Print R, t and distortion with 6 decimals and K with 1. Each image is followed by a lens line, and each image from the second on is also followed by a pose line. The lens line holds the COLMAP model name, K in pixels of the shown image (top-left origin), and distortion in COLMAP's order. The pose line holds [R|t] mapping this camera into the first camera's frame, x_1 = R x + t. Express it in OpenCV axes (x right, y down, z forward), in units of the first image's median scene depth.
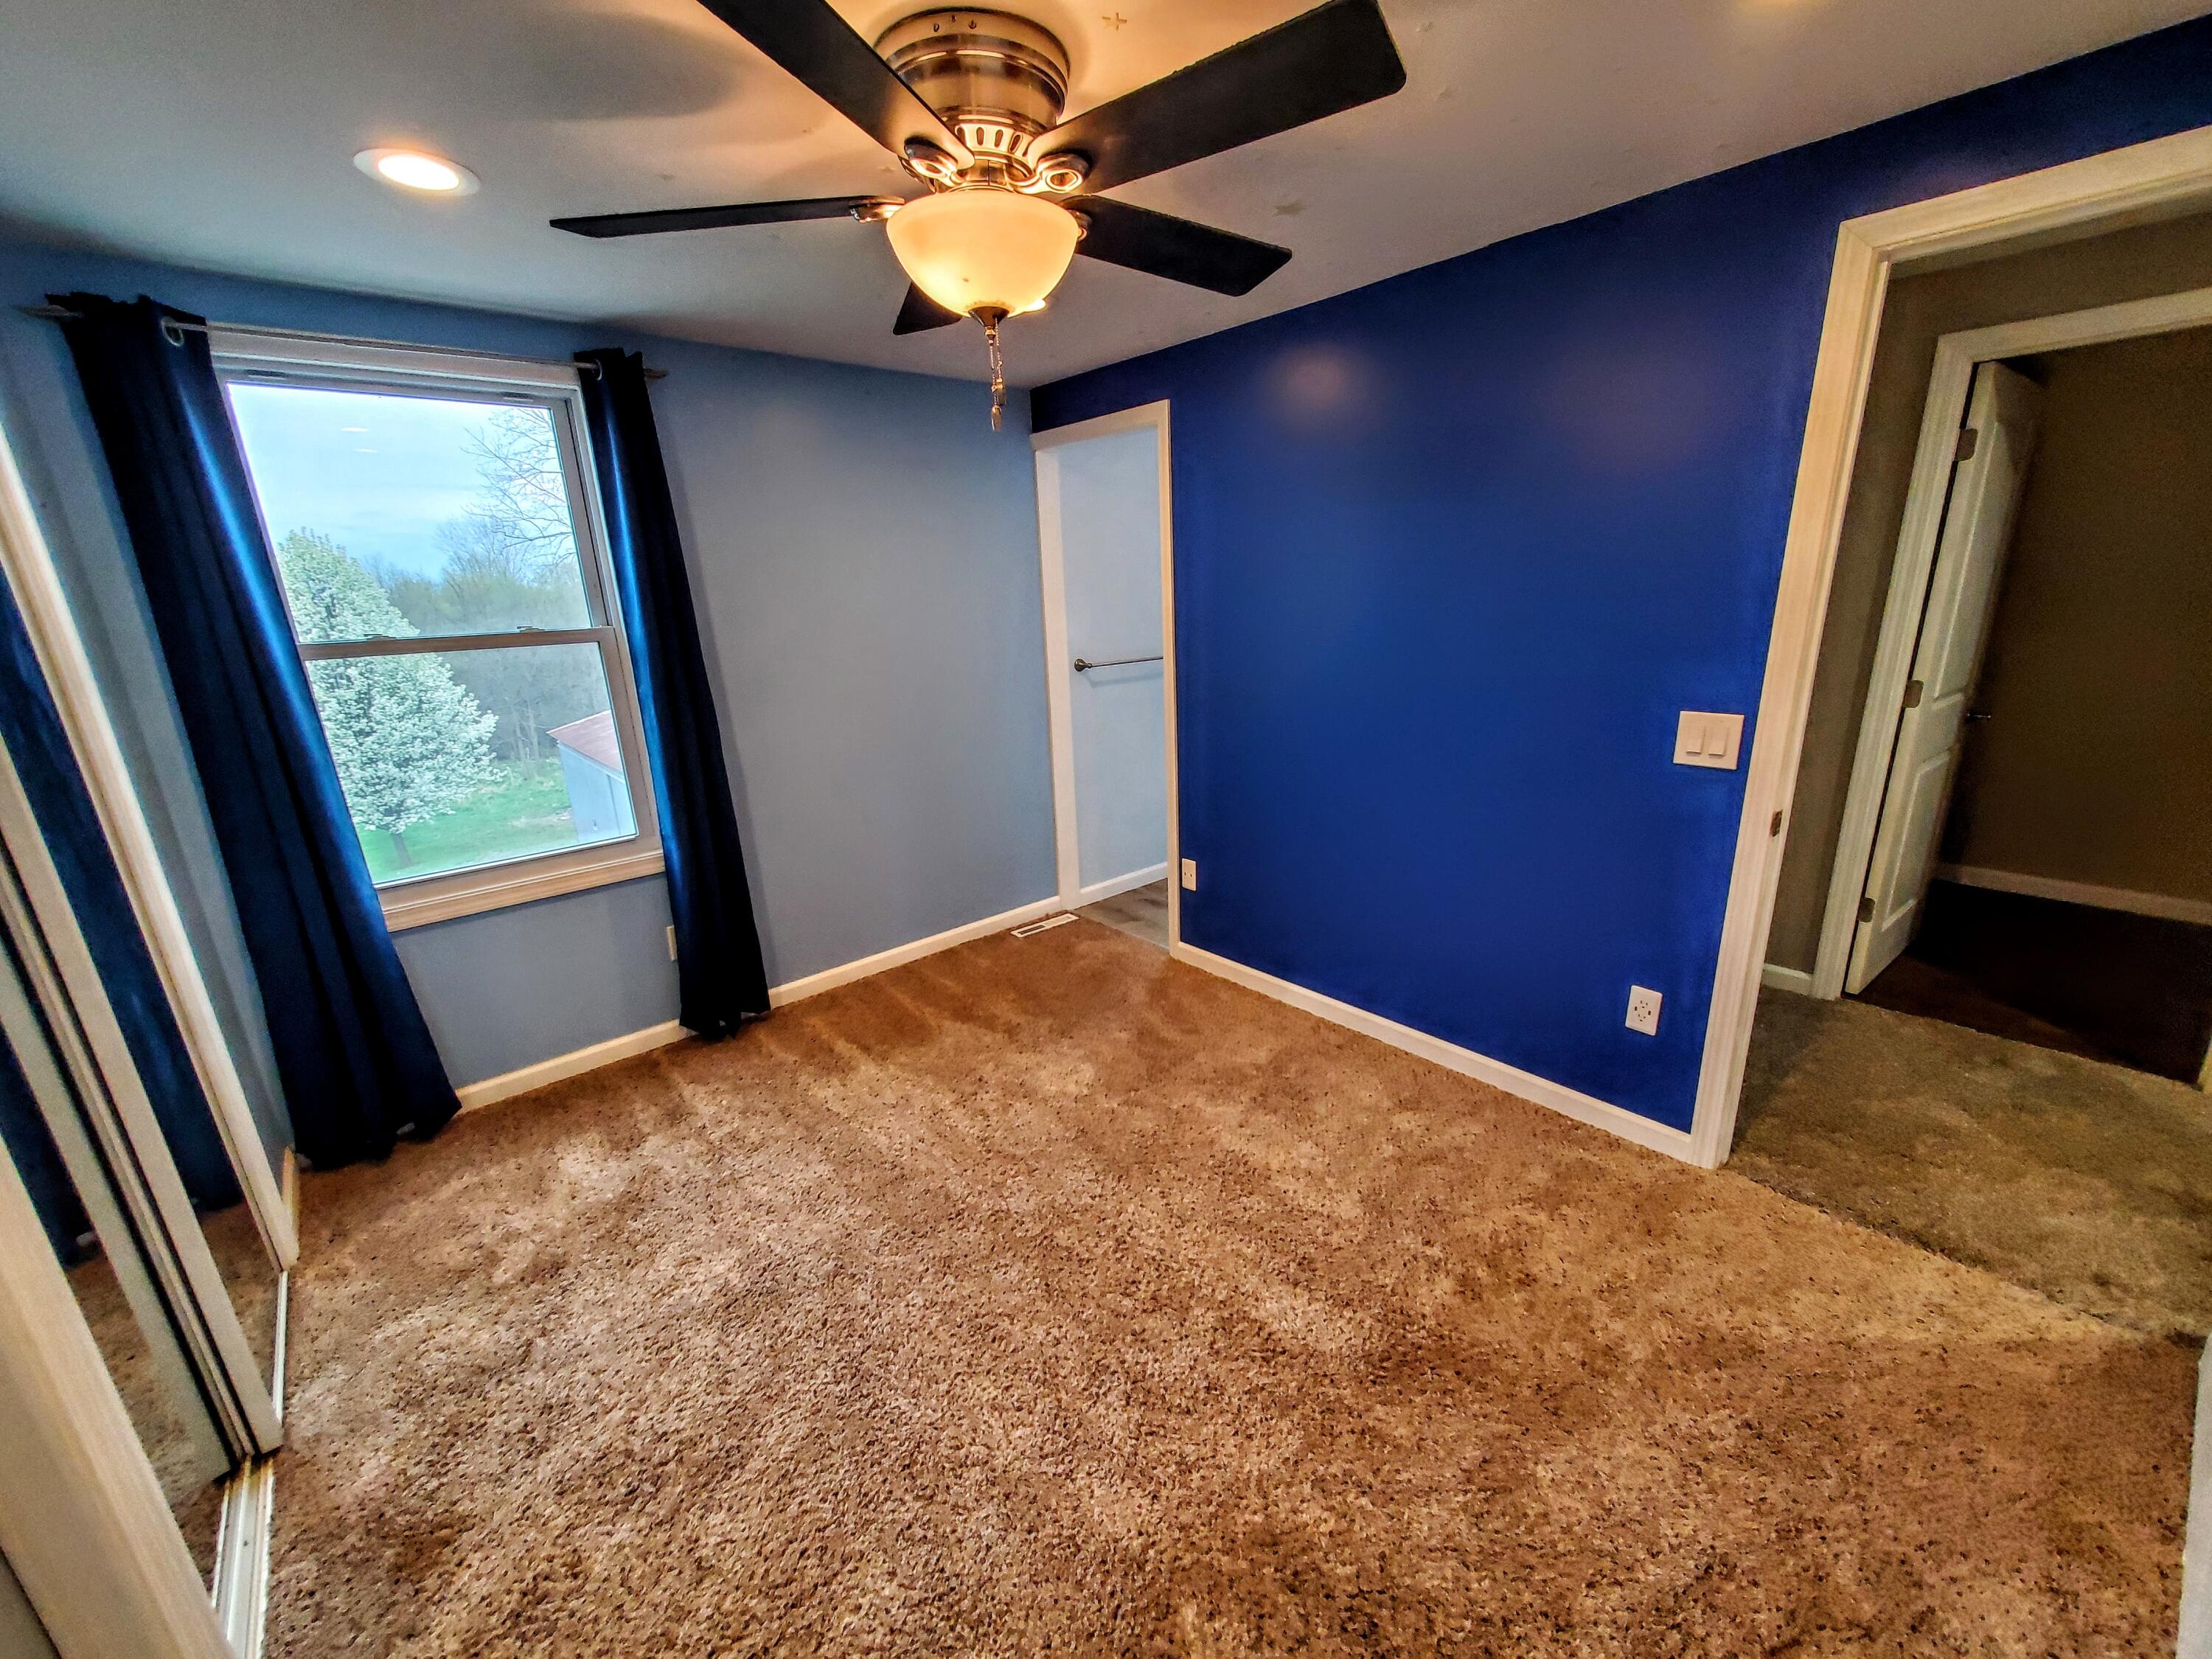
lens RADIAL K [[865.7, 0, 1127.7], [0, 865.7, 827.5], [0, 0, 1]] dist [0.001826, 0.000098]
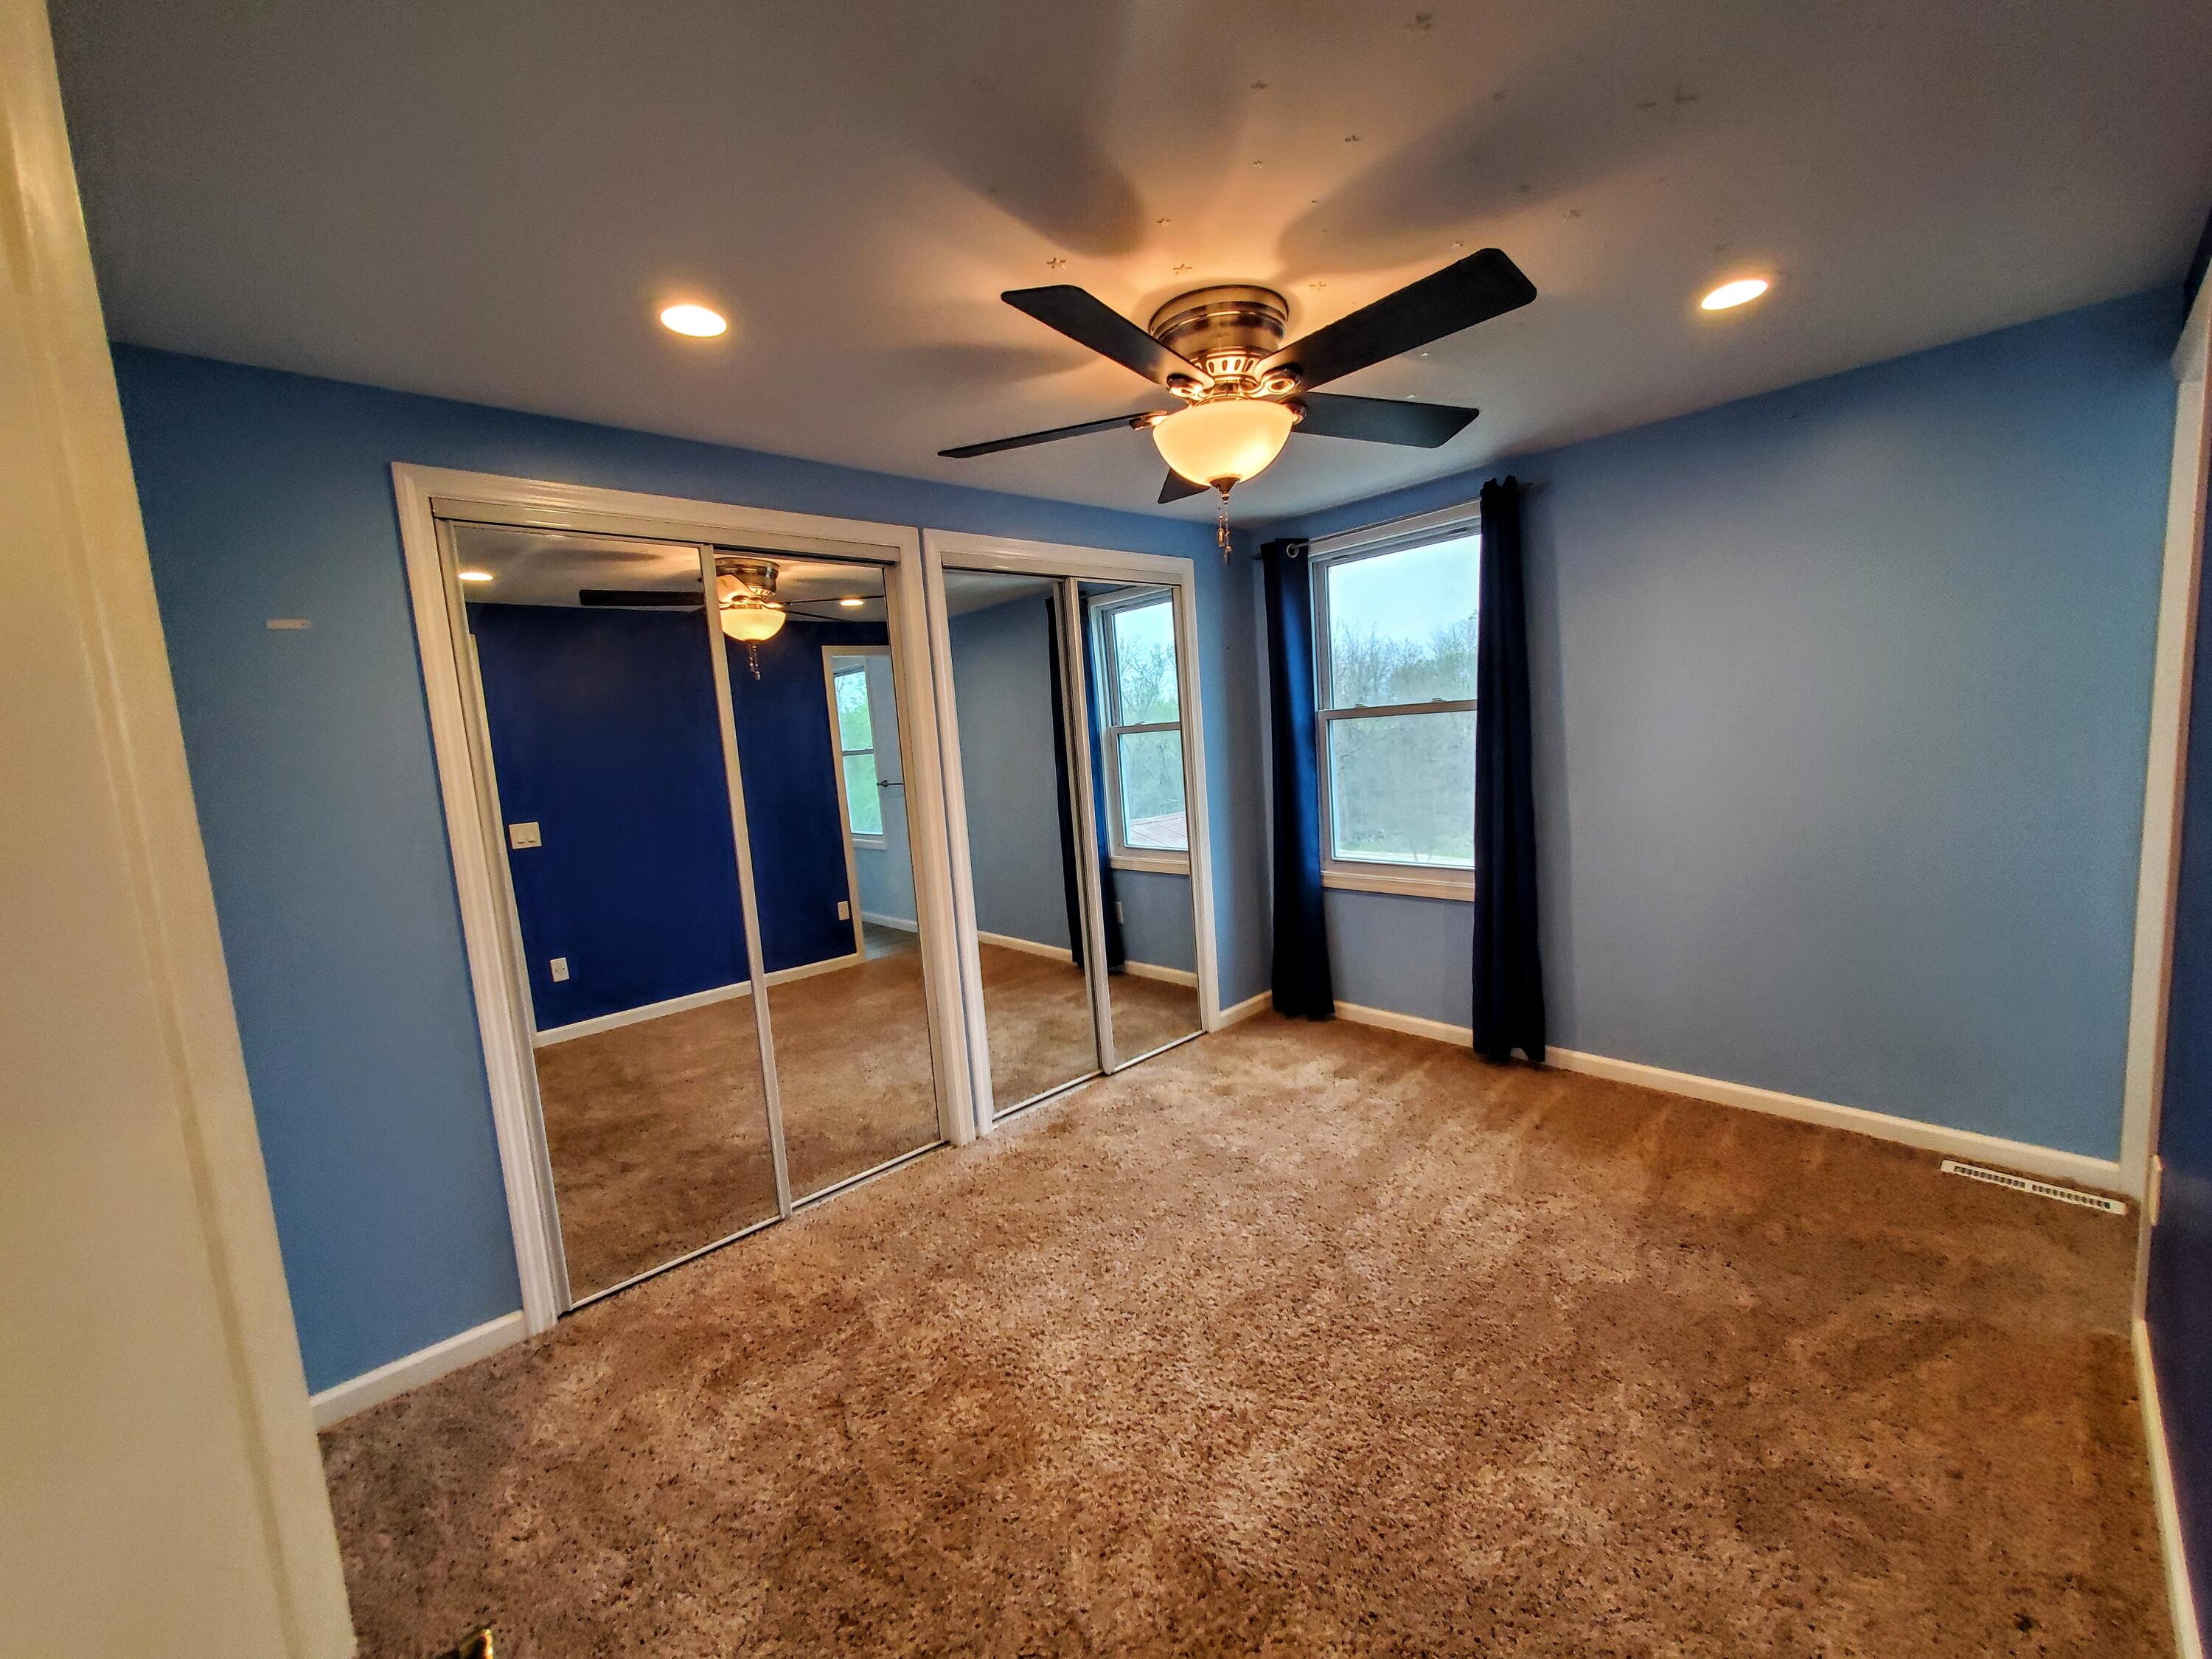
lens RADIAL K [[865.7, 0, 1113.0], [0, 865.7, 830.4], [0, 0, 1]] dist [0.001826, 0.000098]
pose [[0.033508, 0.150345, -0.988066, 0.630454], [-0.210231, 0.967562, 0.140096, -0.109234], [0.977077, 0.203028, 0.064028, 0.436069]]
